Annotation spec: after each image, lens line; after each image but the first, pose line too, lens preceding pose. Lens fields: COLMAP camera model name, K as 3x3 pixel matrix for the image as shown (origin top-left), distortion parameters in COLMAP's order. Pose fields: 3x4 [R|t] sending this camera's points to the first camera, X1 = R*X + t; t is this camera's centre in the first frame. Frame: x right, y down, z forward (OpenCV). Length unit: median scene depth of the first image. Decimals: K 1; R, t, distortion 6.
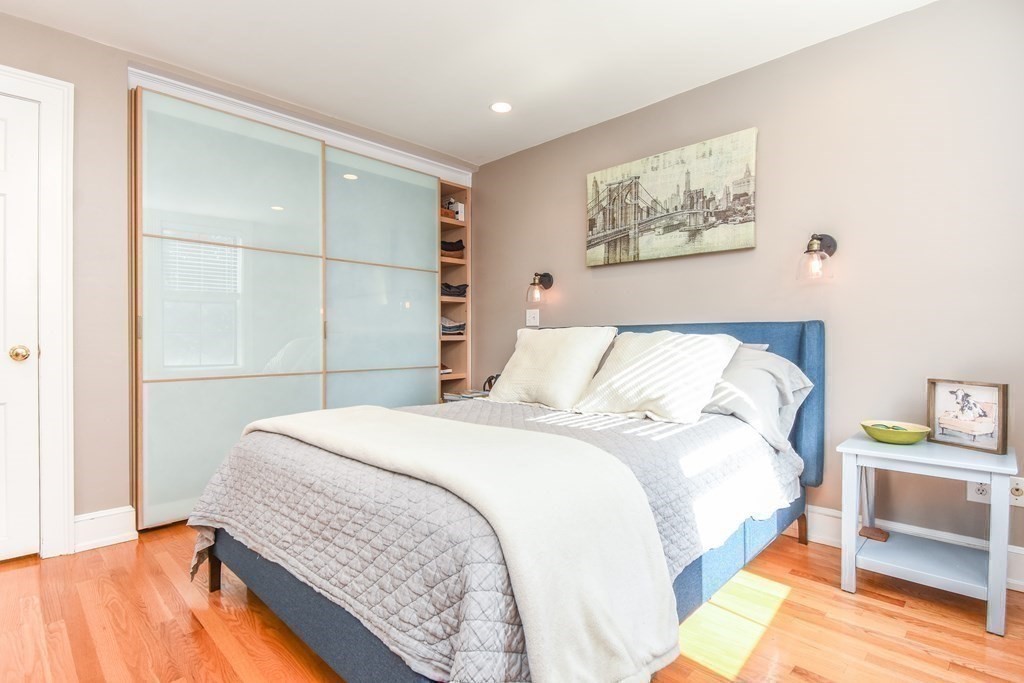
lens RADIAL K [[500.9, 0, 512.0], [0, 500.9, 341.5], [0, 0, 1]] dist [0.004438, 0.000181]
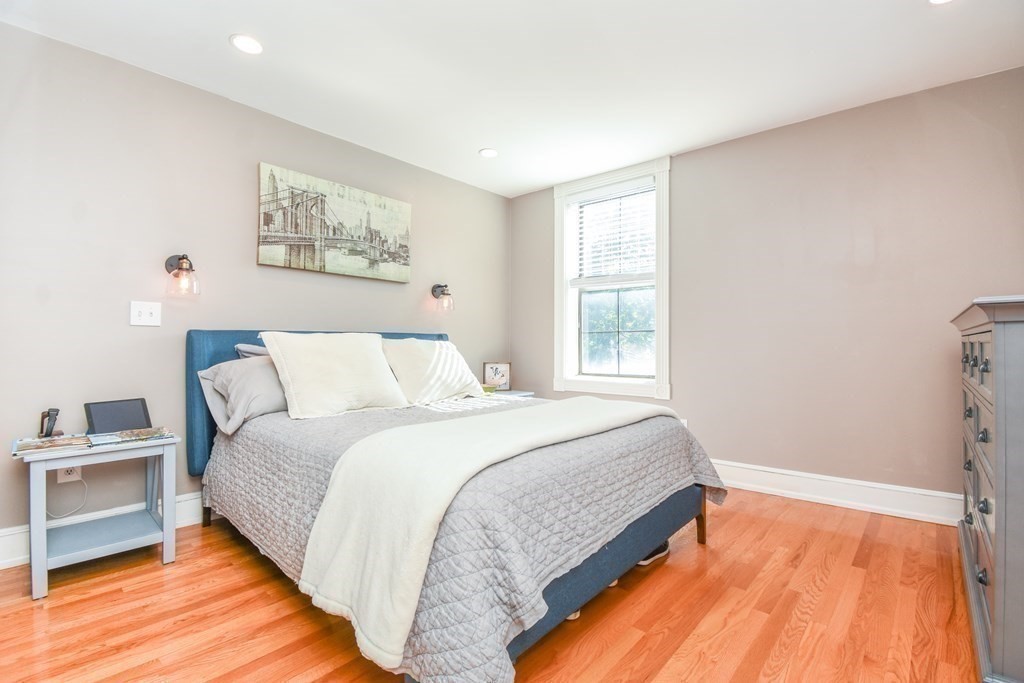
lens RADIAL K [[465.9, 0, 505.7], [0, 465.9, 339.2], [0, 0, 1]] dist [0.033623, -0.035106]
pose [[-0.046612, 0.011222, 0.998850, -0.802875], [0.002071, 0.999936, -0.011138, -0.003306], [-0.998911, 0.001549, -0.046632, 0.672961]]
